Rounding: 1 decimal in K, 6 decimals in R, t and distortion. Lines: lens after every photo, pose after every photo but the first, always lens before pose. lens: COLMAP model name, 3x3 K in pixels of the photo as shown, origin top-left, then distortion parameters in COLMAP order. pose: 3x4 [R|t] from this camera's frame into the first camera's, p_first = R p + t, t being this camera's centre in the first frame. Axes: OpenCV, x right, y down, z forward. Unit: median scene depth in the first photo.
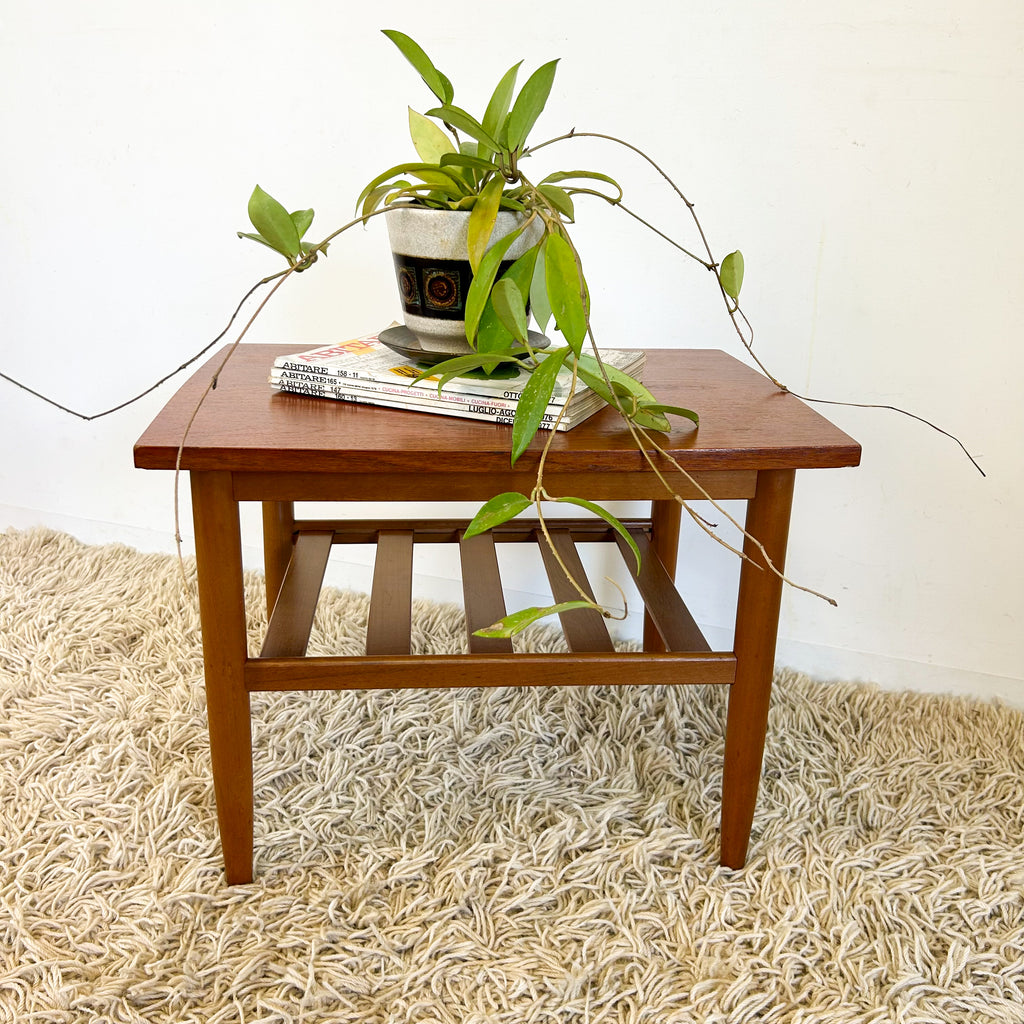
lens RADIAL K [[1019.6, 0, 513.6], [0, 1019.6, 535.0], [0, 0, 1]] dist [0.056856, -0.115533]
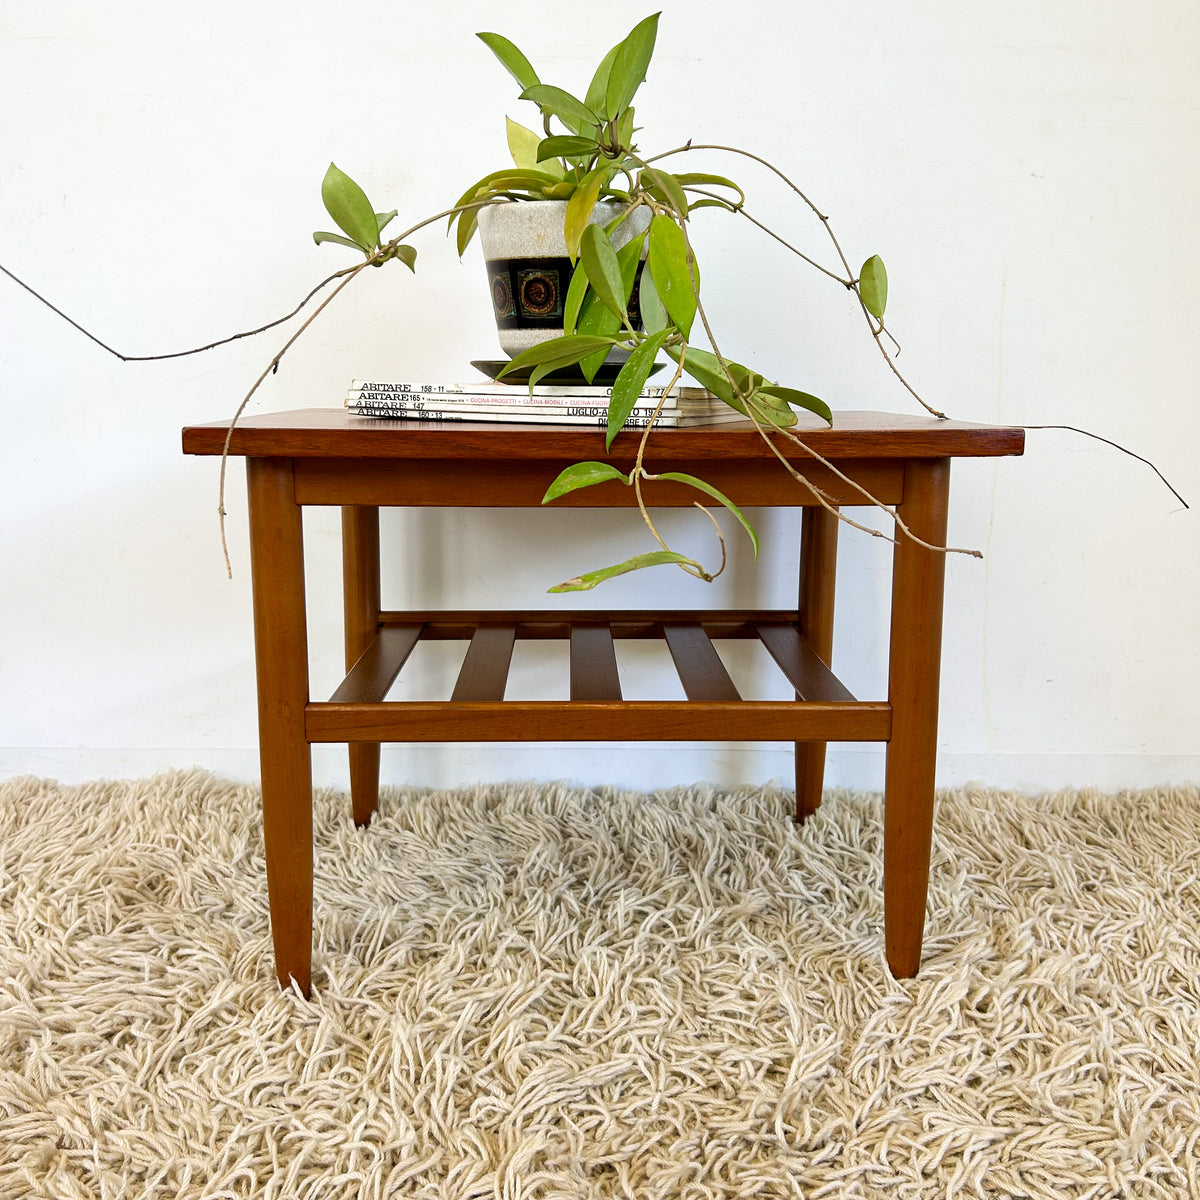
lens RADIAL K [[1208.1, 0, 614.2], [0, 1208.1, 604.5], [0, 0, 1]] dist [0.019123, -0.002340]
pose [[0.937861, -0.085368, 0.336347, -0.438300], [0.139025, 0.980515, -0.138791, 0.096114], [-0.317945, 0.176928, 0.931455, 0.172754]]
